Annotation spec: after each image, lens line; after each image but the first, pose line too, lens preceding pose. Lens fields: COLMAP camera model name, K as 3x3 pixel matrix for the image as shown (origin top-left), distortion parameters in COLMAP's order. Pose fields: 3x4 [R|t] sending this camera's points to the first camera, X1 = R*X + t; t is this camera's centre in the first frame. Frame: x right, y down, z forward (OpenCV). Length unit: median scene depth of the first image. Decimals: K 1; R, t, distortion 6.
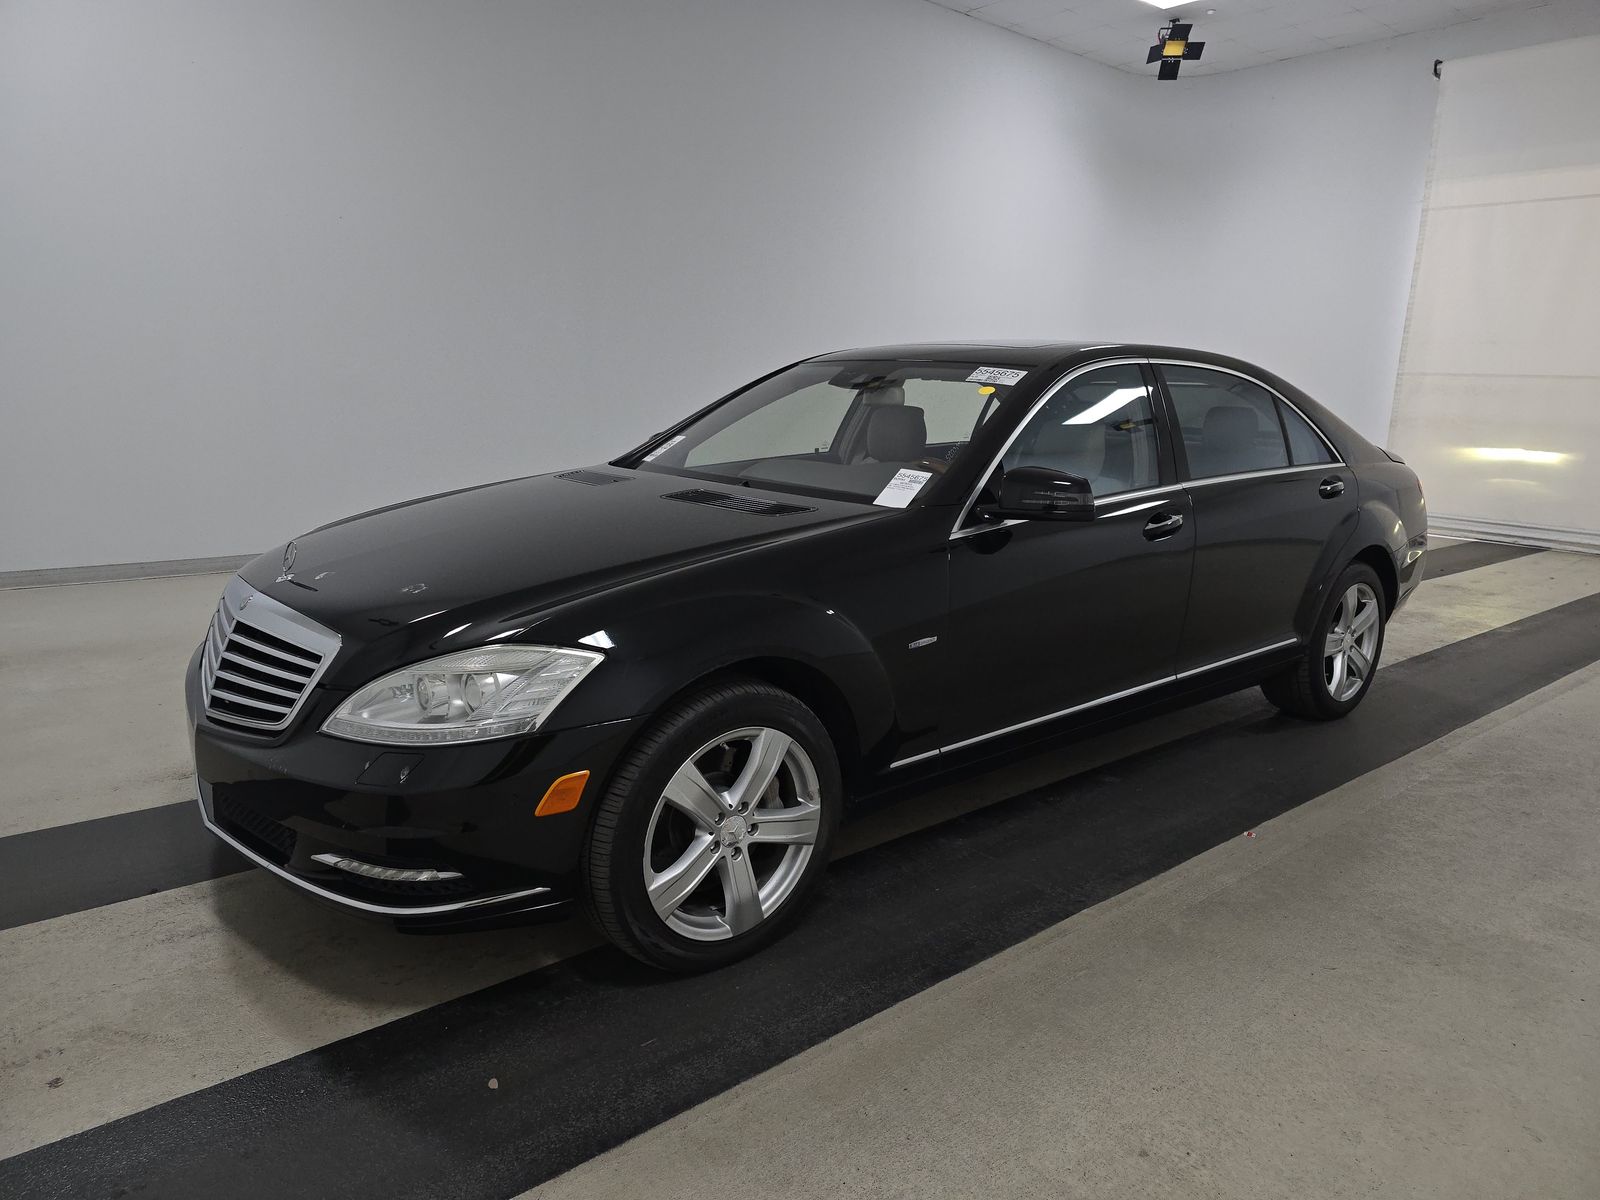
lens RADIAL K [[1080.2, 0, 800.0], [0, 1080.2, 600.0], [0, 0, 1]] dist [0.005917, -0.000433]
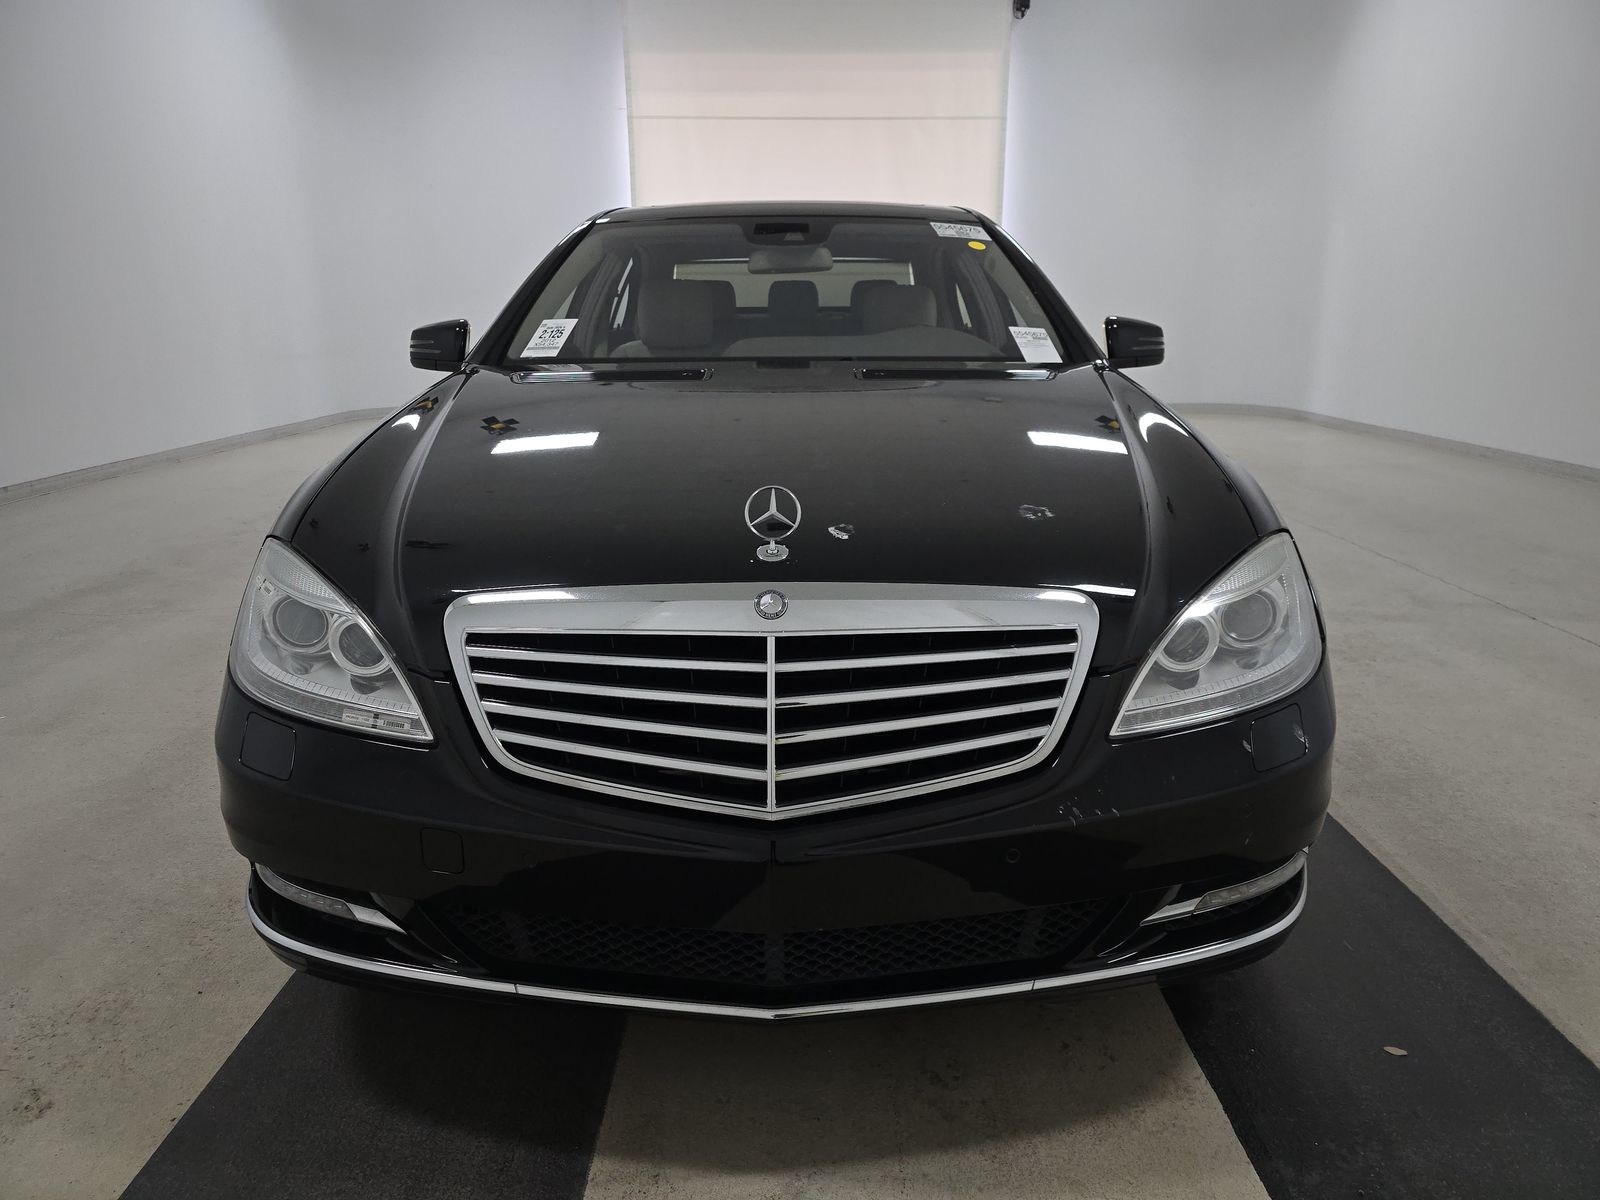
lens RADIAL K [[1080.2, 0, 800.0], [0, 1080.2, 600.0], [0, 0, 1]] dist [0.005917, -0.000433]
pose [[0.625696, -0.216363, 0.749461, -1.005641], [0.148524, 0.976232, 0.157834, -0.086308], [-0.765797, 0.012557, 0.642960, 0.720593]]
